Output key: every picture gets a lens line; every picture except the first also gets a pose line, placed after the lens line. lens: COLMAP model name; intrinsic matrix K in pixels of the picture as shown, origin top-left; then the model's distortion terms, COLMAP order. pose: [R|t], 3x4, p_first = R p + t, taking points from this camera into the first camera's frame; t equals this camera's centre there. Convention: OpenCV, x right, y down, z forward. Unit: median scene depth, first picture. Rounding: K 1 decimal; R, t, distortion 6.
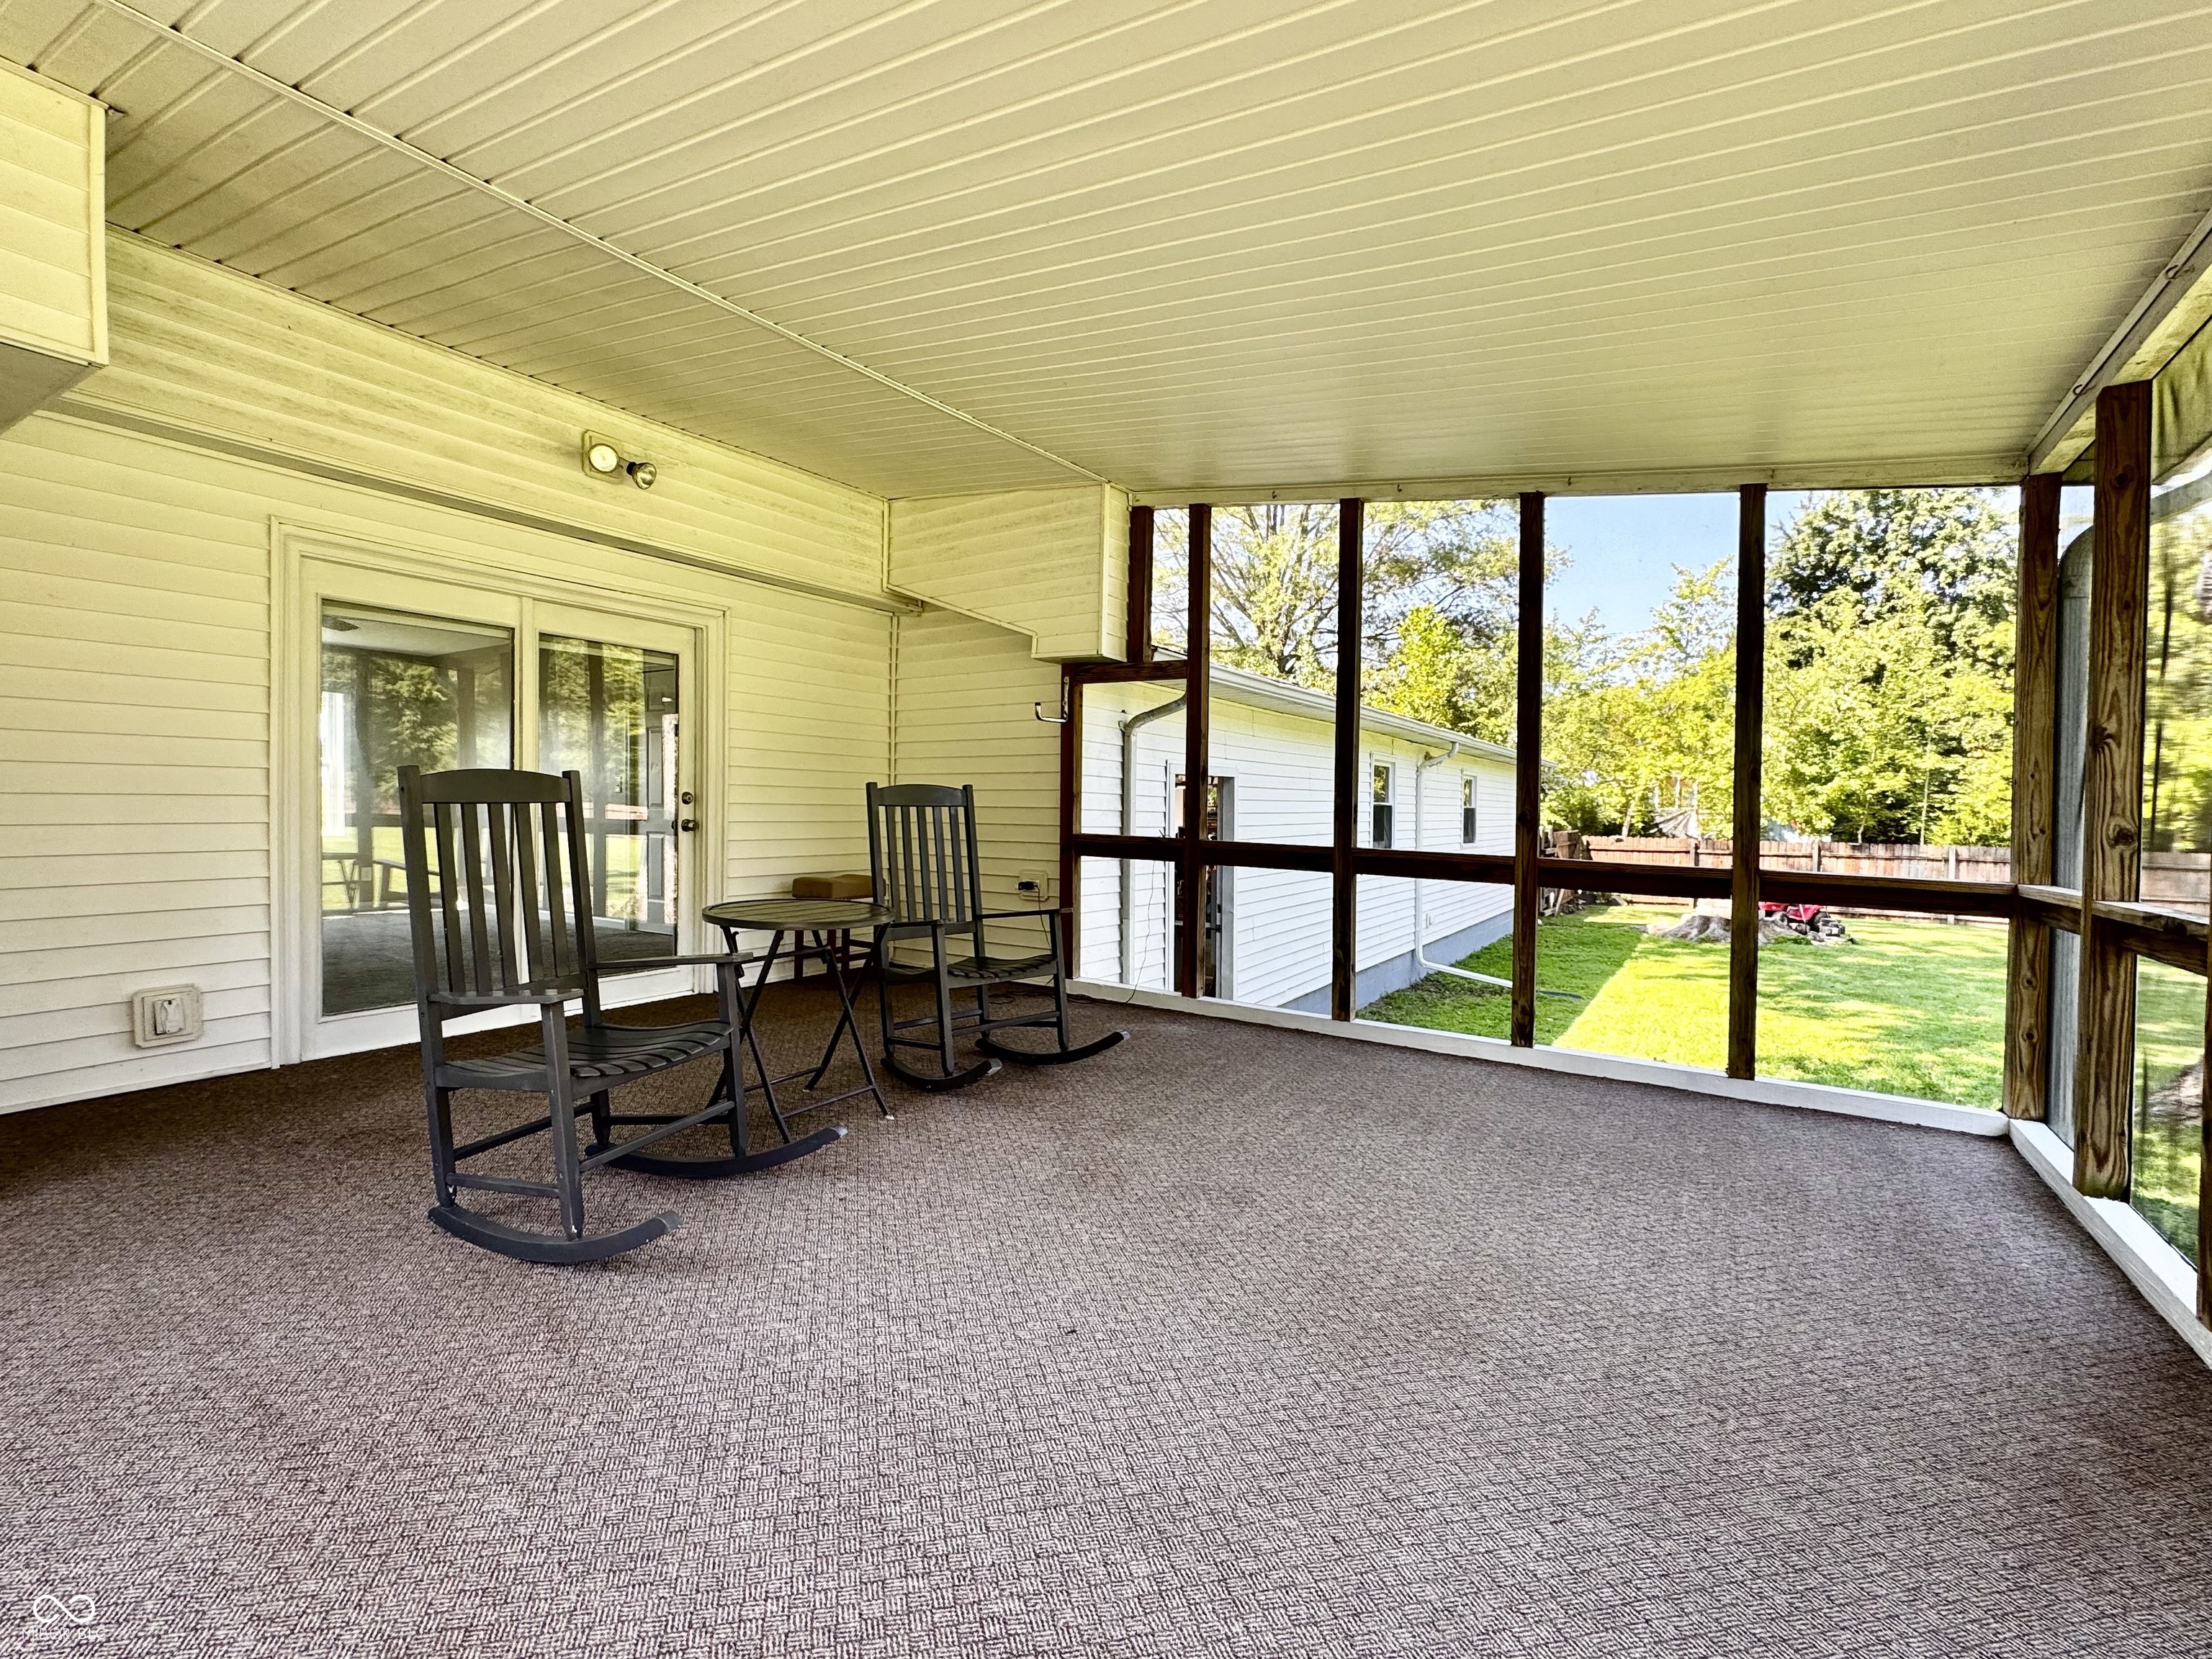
lens RADIAL K [[980.8, 0, 1099.5], [0, 980.8, 839.1], [0, 0, 1]] dist [-0.002040, -0.000338]
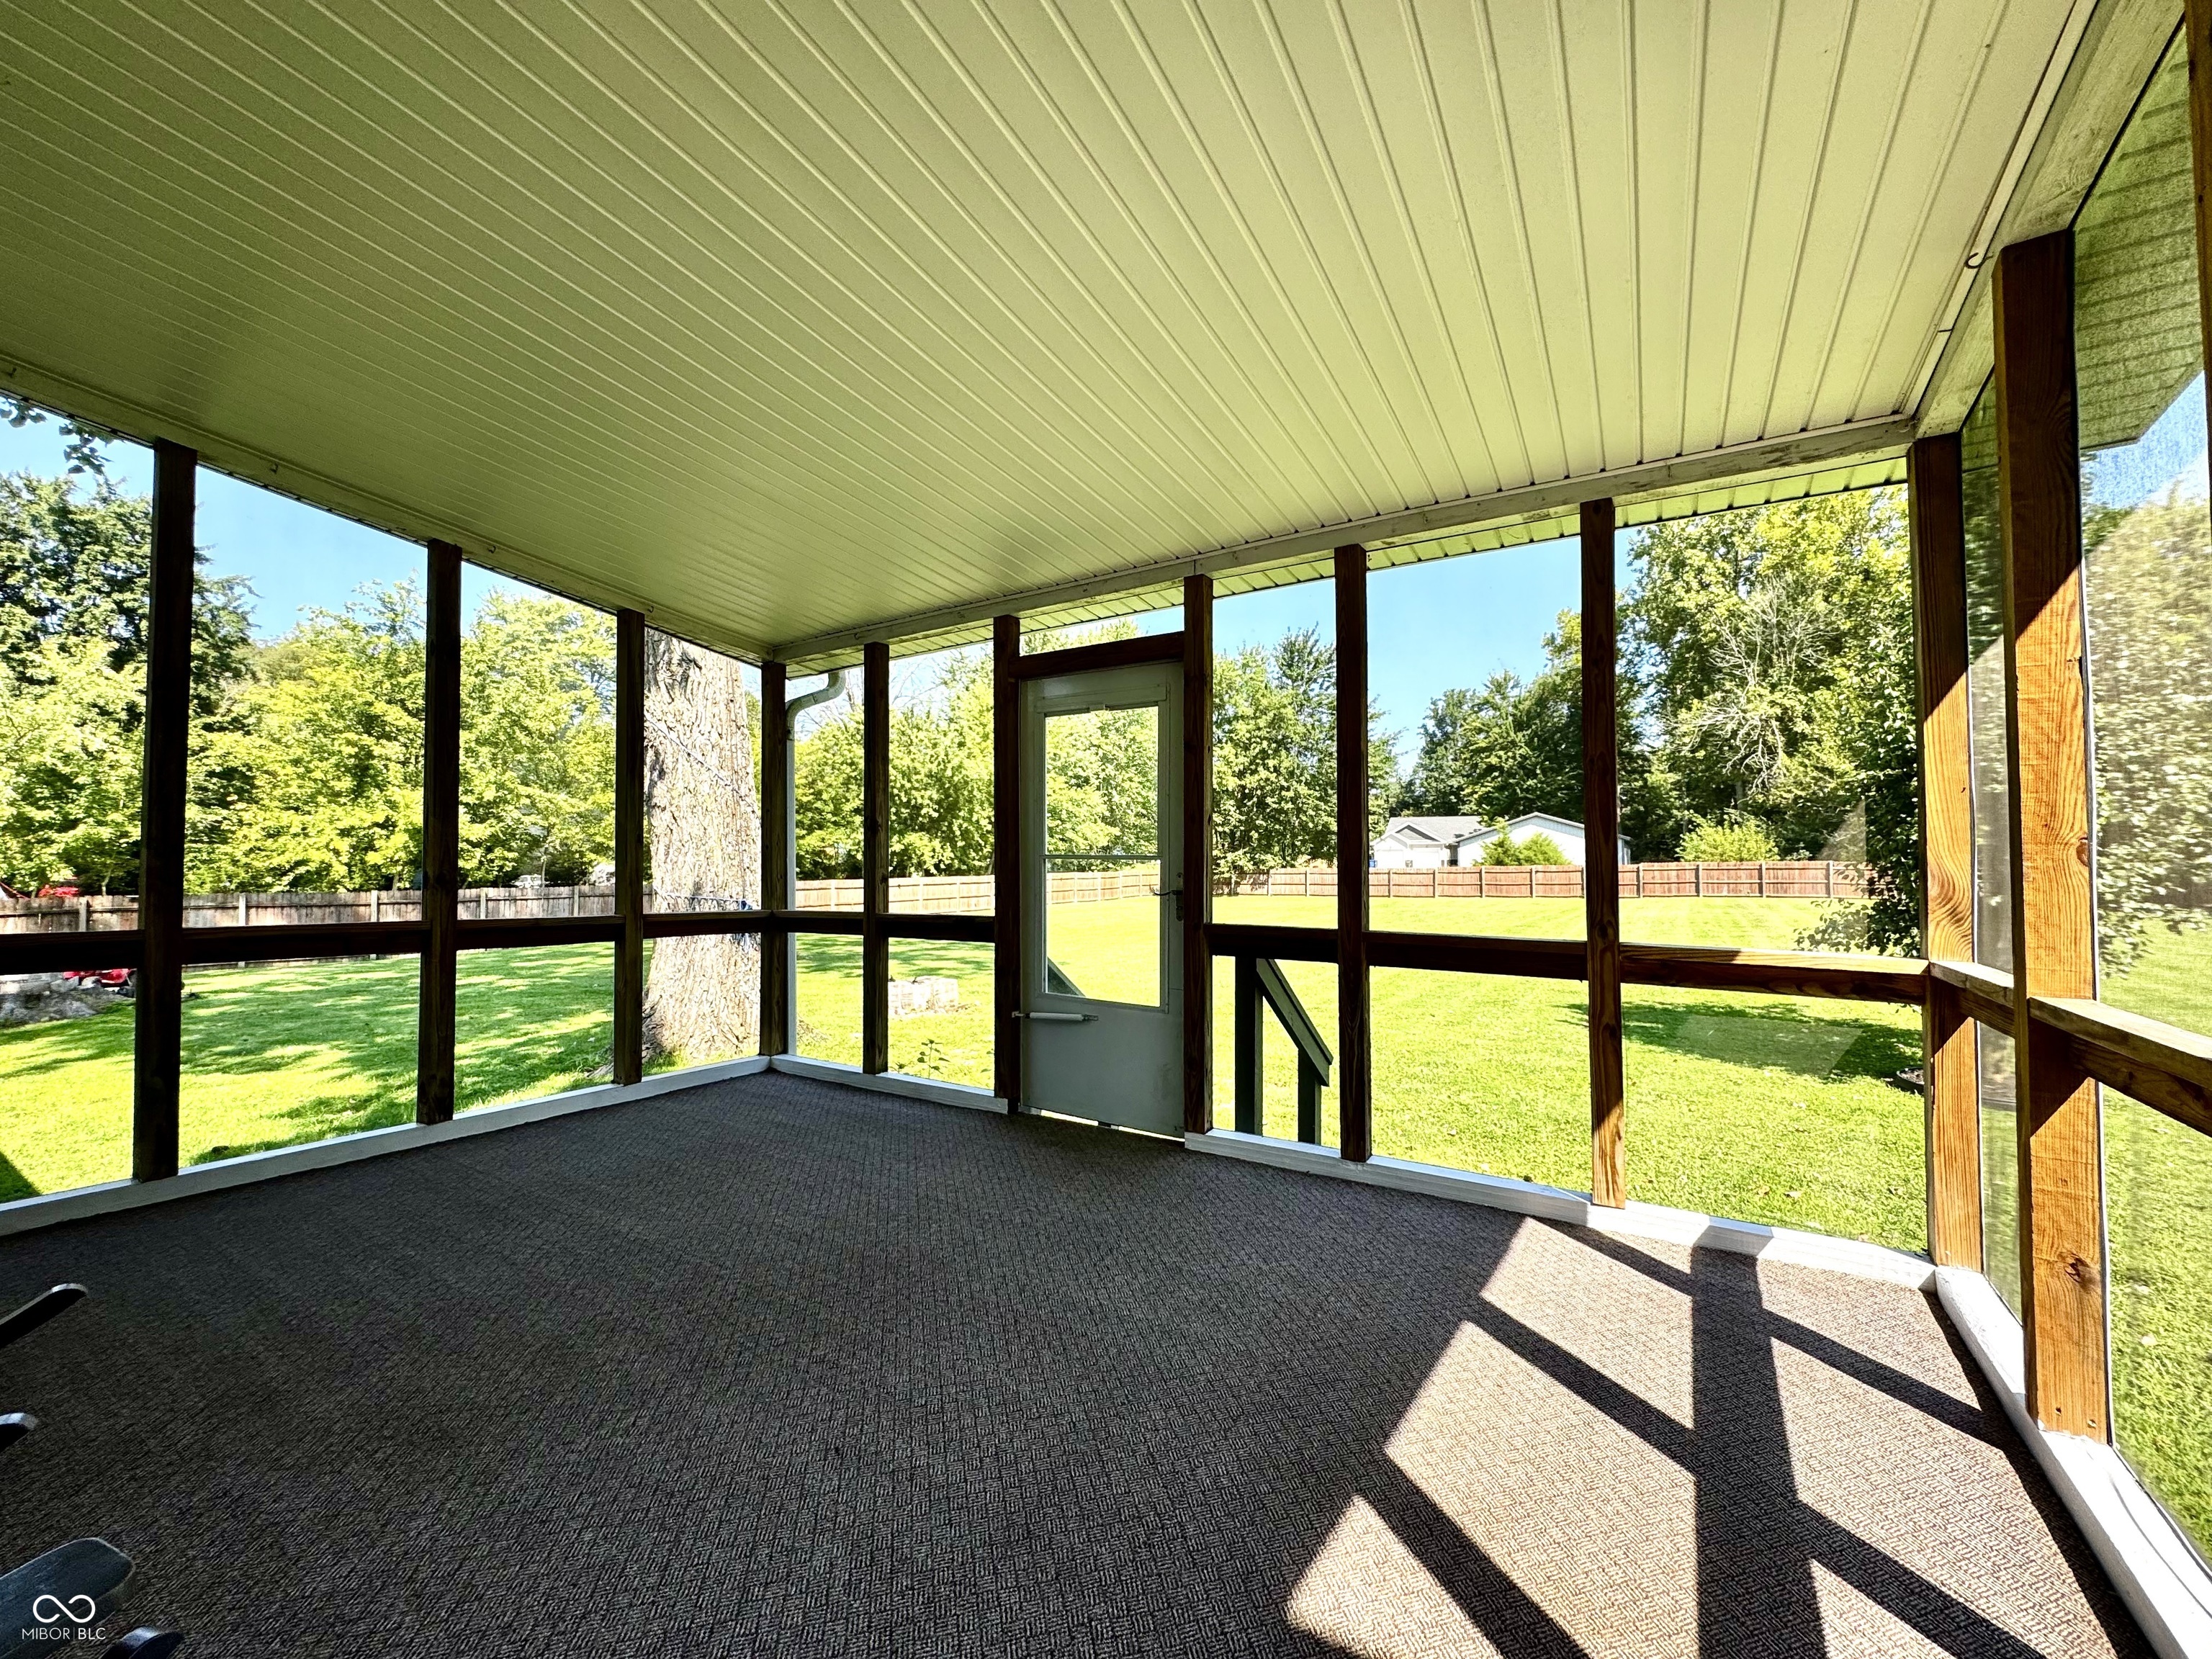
lens RADIAL K [[882.7, 0, 1106.4], [0, 882.7, 839.3], [0, 0, 1]] dist [-0.003770, 0.001096]
pose [[0.003334, 0.012962, 0.999910, -0.320959], [0.036909, 0.999233, -0.013076, -0.018448], [-0.999313, 0.036950, 0.002853, 0.270115]]
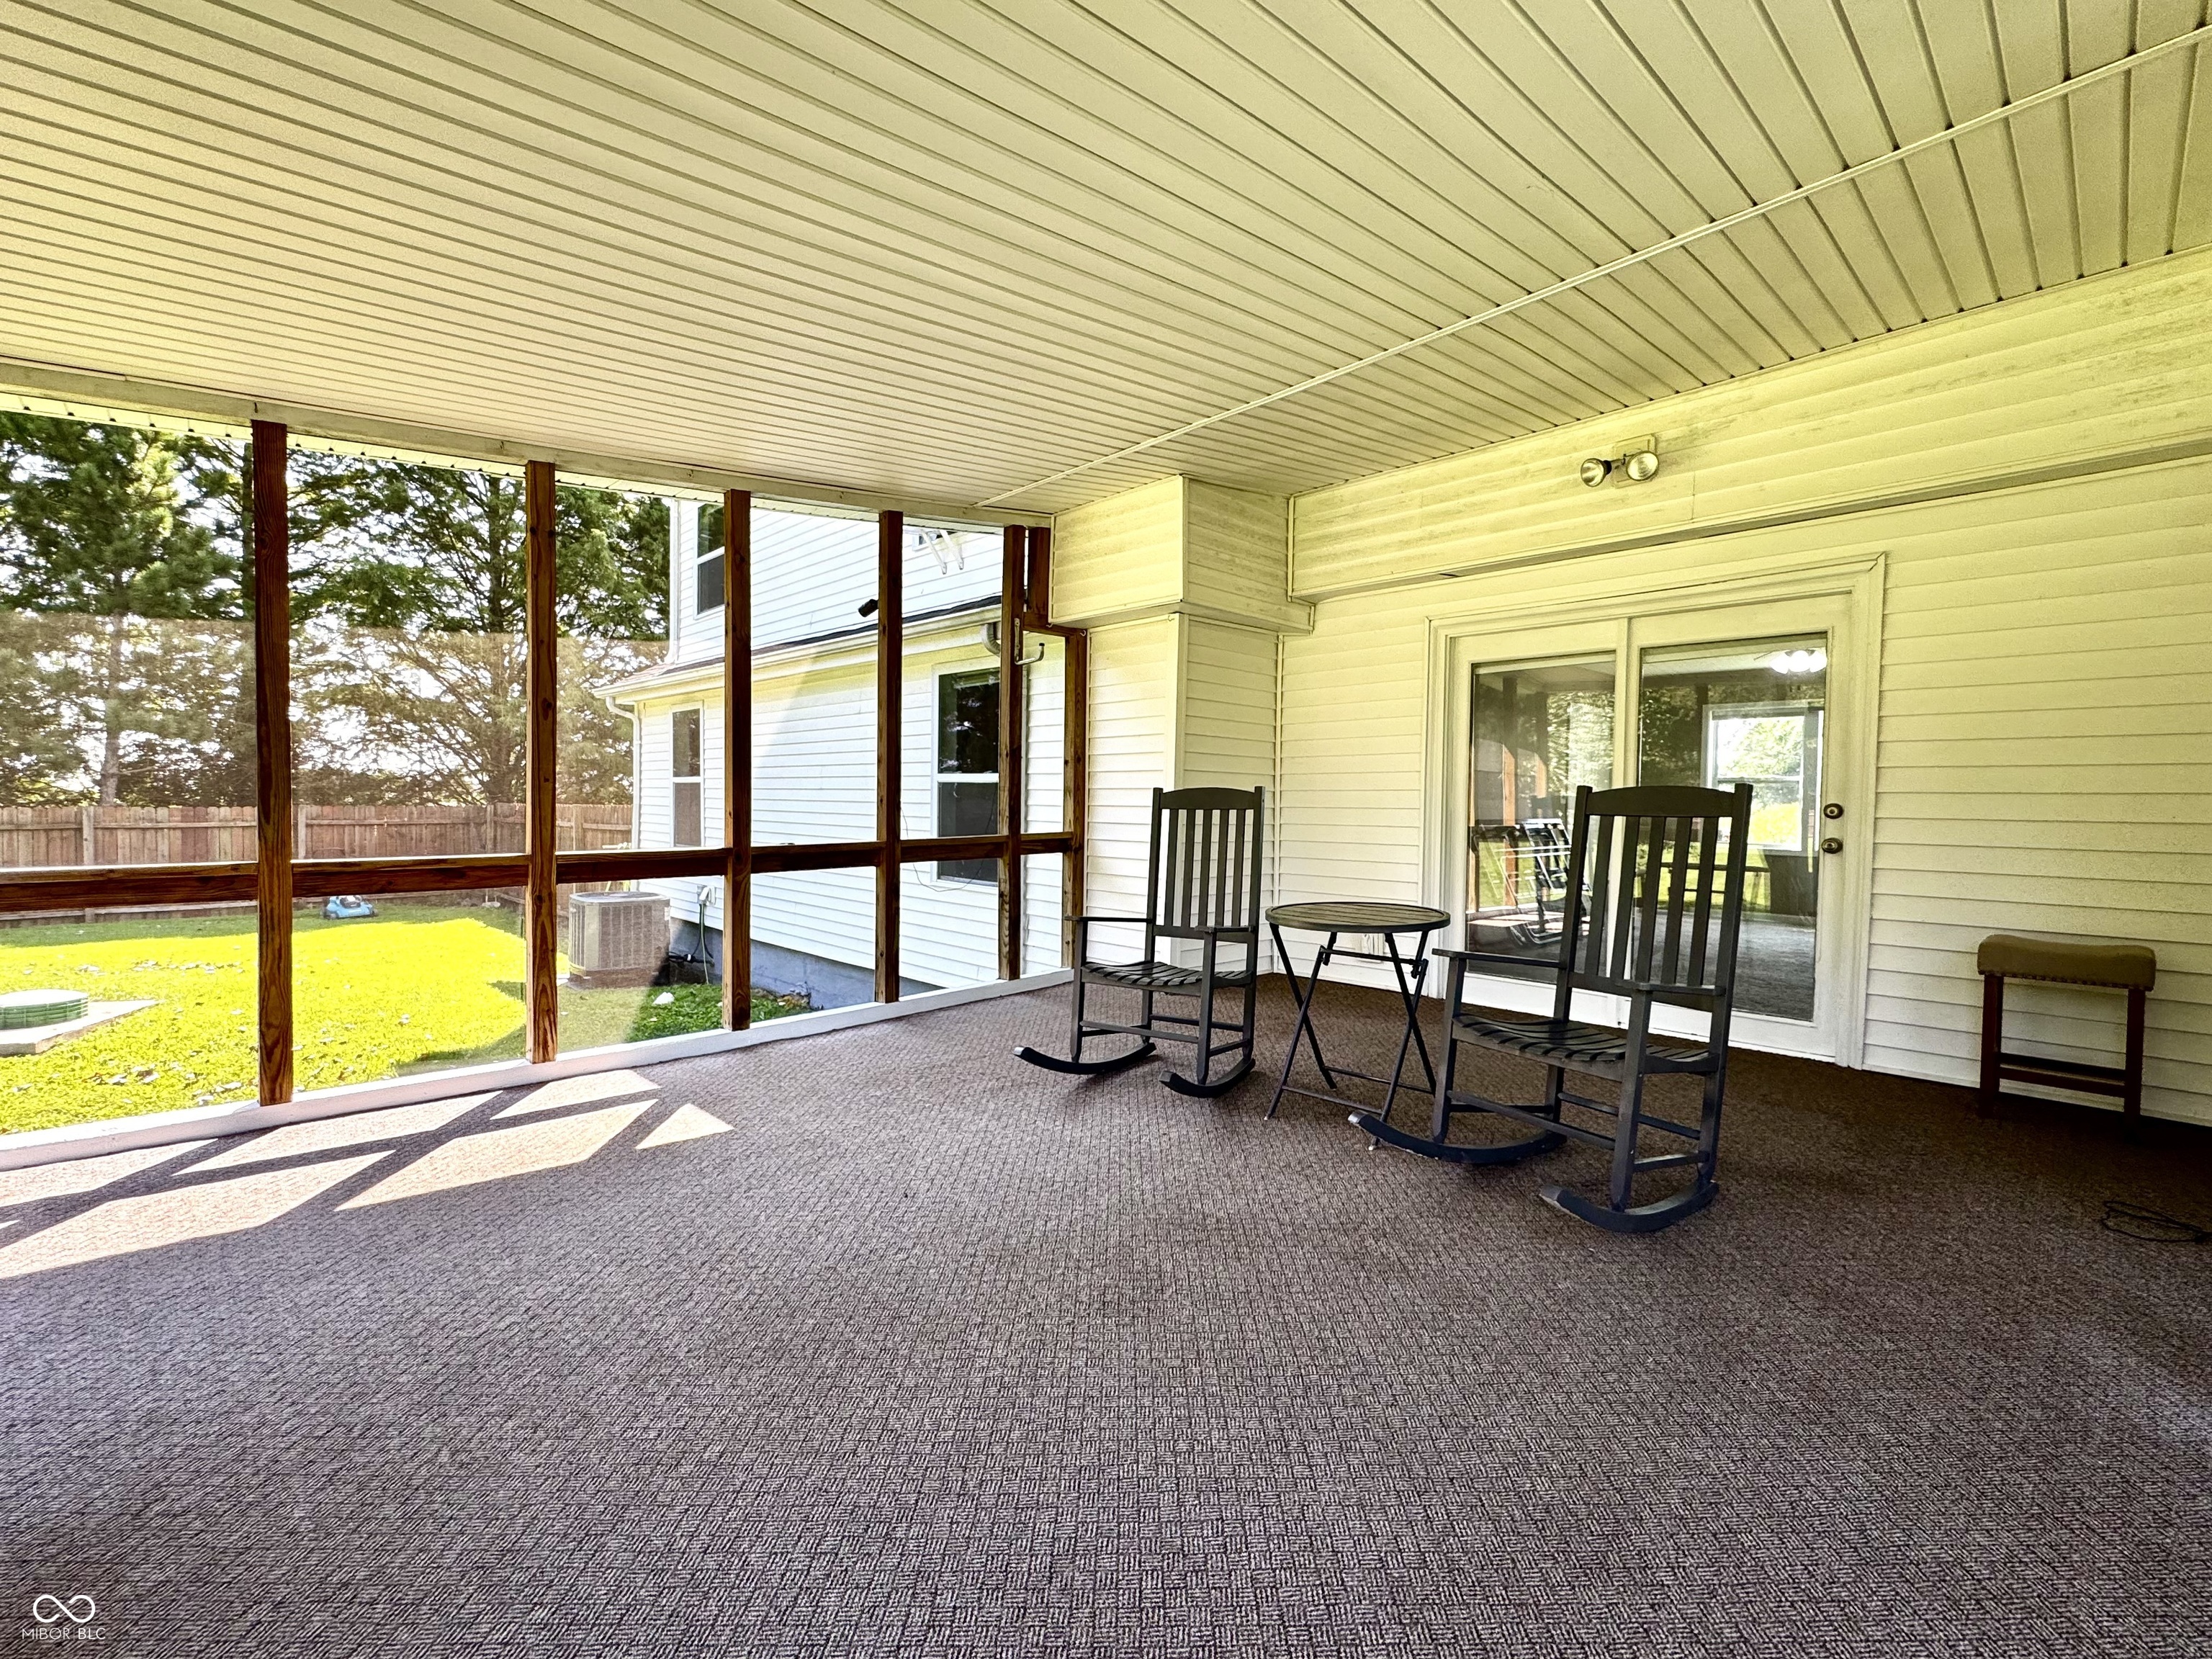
lens RADIAL K [[980.8, 0, 1101.1], [0, 980.8, 827.9], [0, 0, 1]] dist [-0.002040, -0.000338]
pose [[-0.230074, 0.009156, -0.973130, 0.451253], [-0.048833, 0.998587, 0.020941, -0.014851], [0.971947, 0.052339, -0.229302, 0.575949]]
